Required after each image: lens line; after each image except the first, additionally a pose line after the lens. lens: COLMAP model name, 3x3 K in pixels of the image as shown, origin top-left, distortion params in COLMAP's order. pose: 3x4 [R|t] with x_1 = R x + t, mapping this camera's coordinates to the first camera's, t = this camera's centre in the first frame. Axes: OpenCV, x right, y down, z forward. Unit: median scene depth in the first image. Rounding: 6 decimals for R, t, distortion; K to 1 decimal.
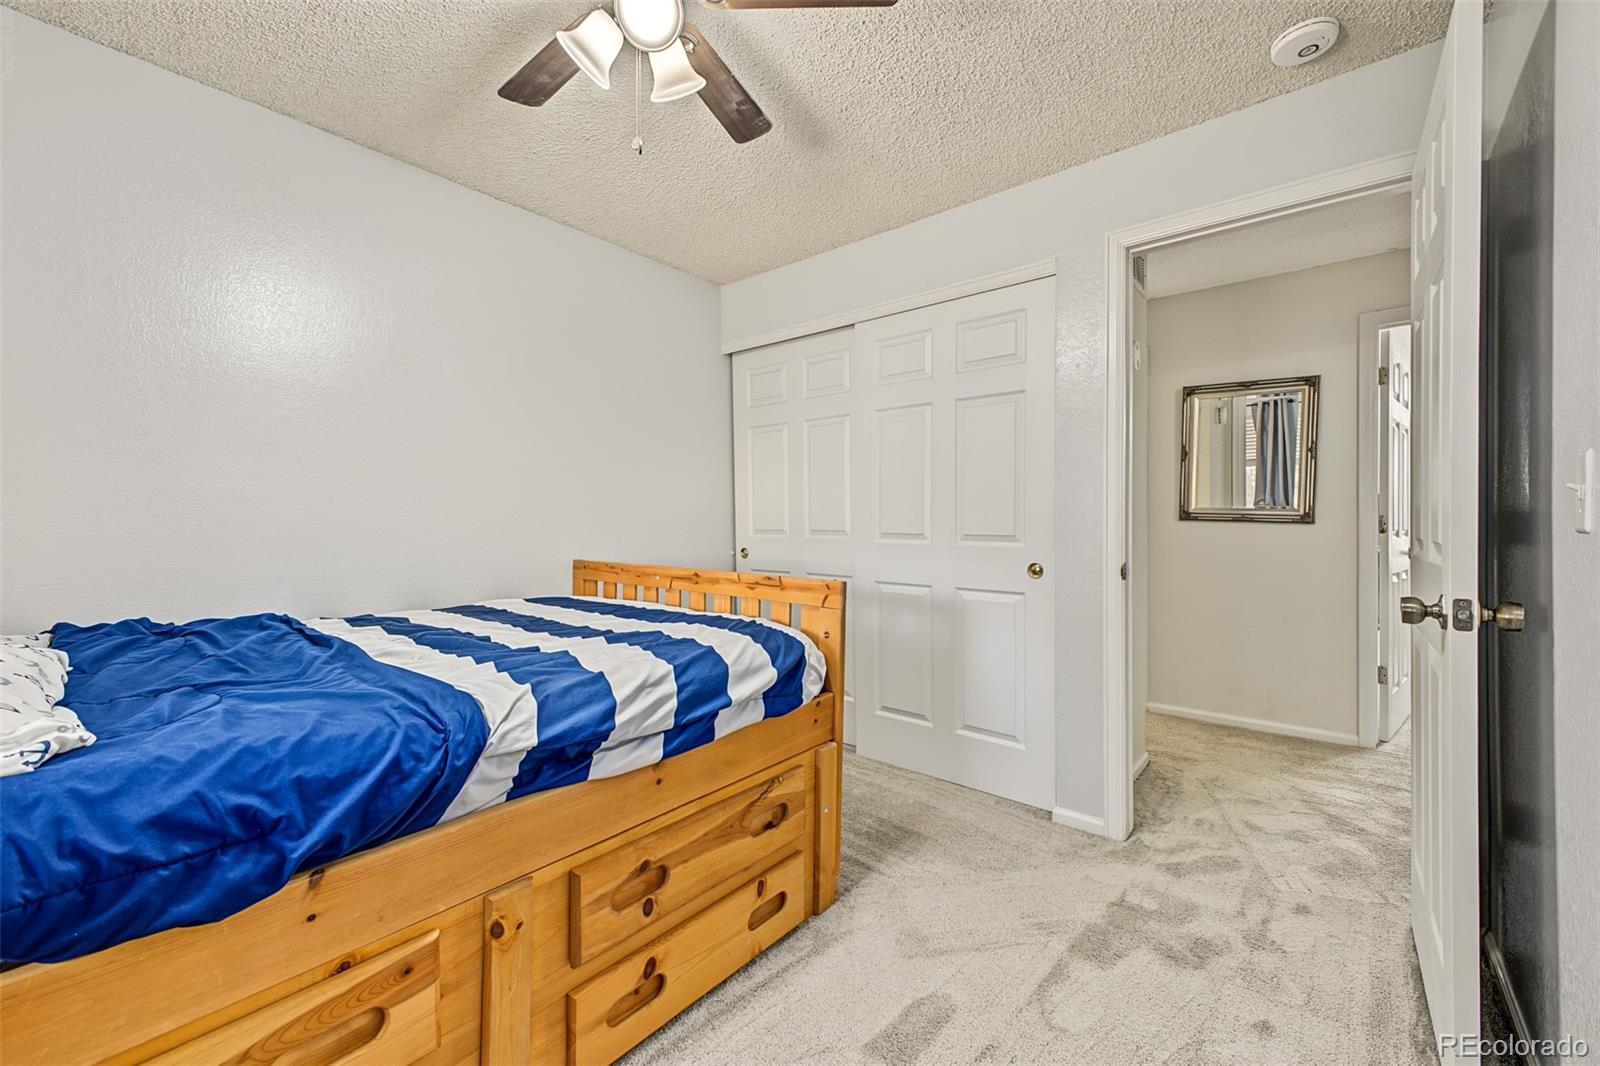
lens RADIAL K [[631.9, 0, 803.9], [0, 631.9, 522.8], [0, 0, 1]] dist [0.015289, -0.004027]
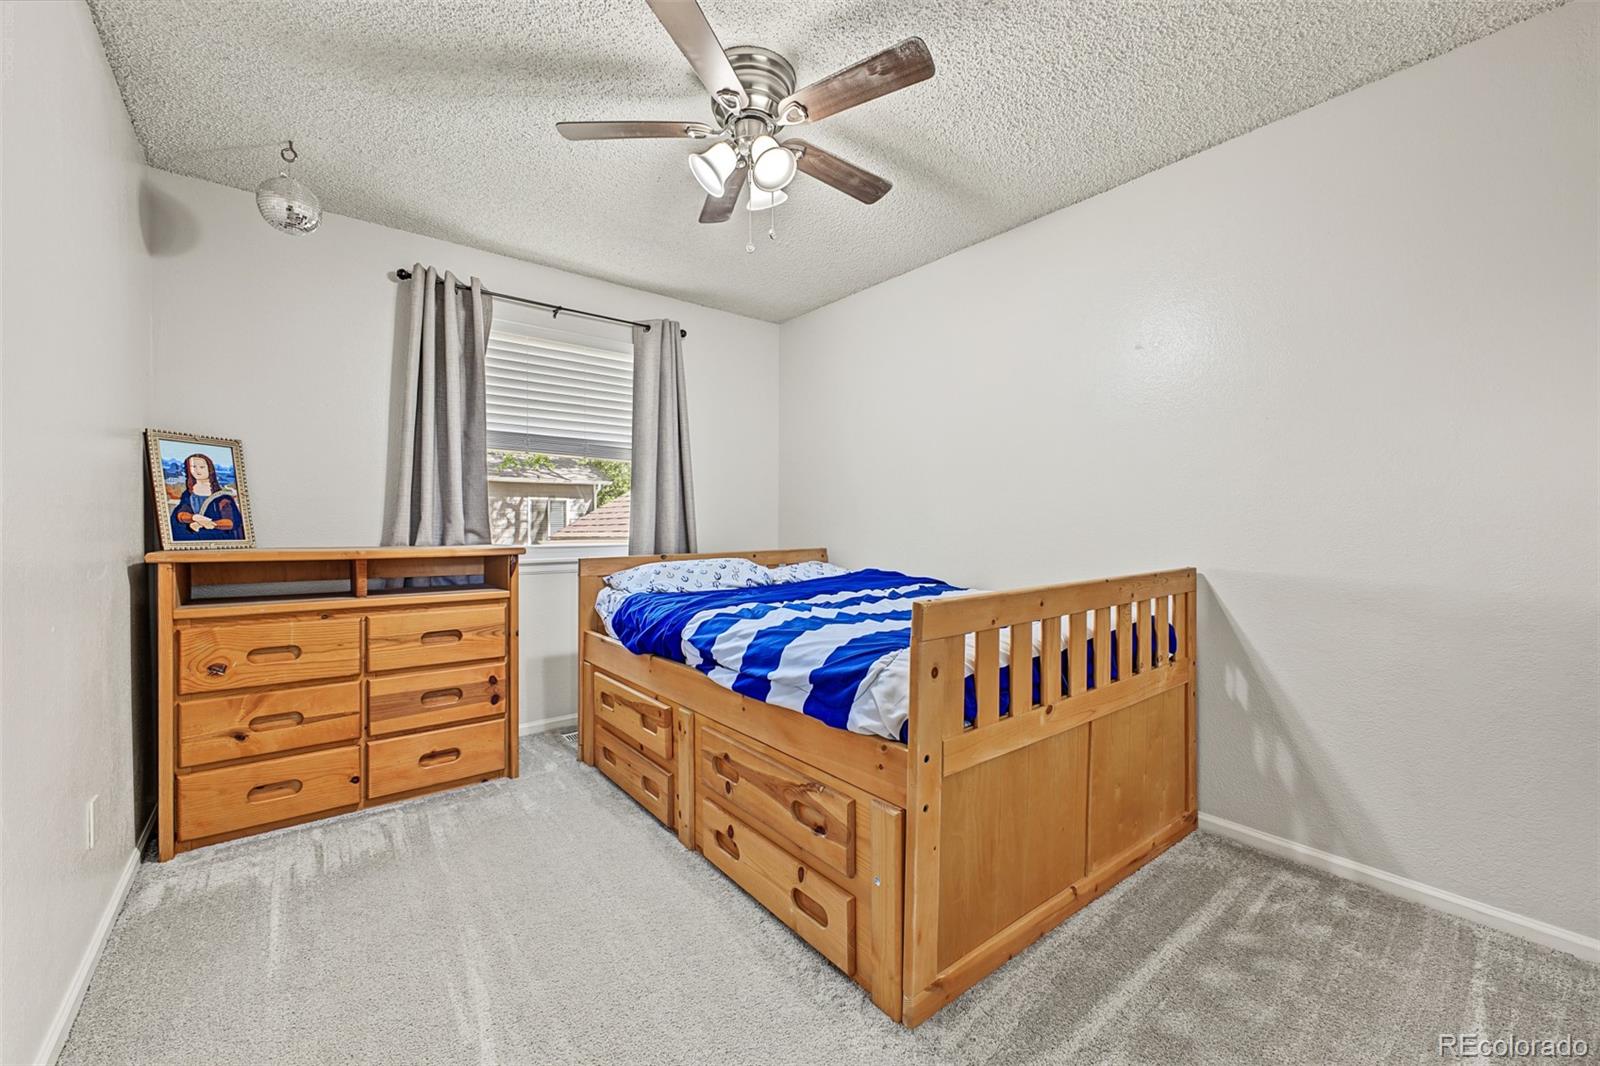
lens RADIAL K [[631.9, 0, 802.2], [0, 631.9, 529.6], [0, 0, 1]] dist [0.015289, -0.004027]
pose [[-0.189547, 0.014692, -0.981762, 0.943235], [-0.004812, 0.999862, 0.015892, -0.000254], [0.981860, 0.007736, -0.189450, 1.204934]]
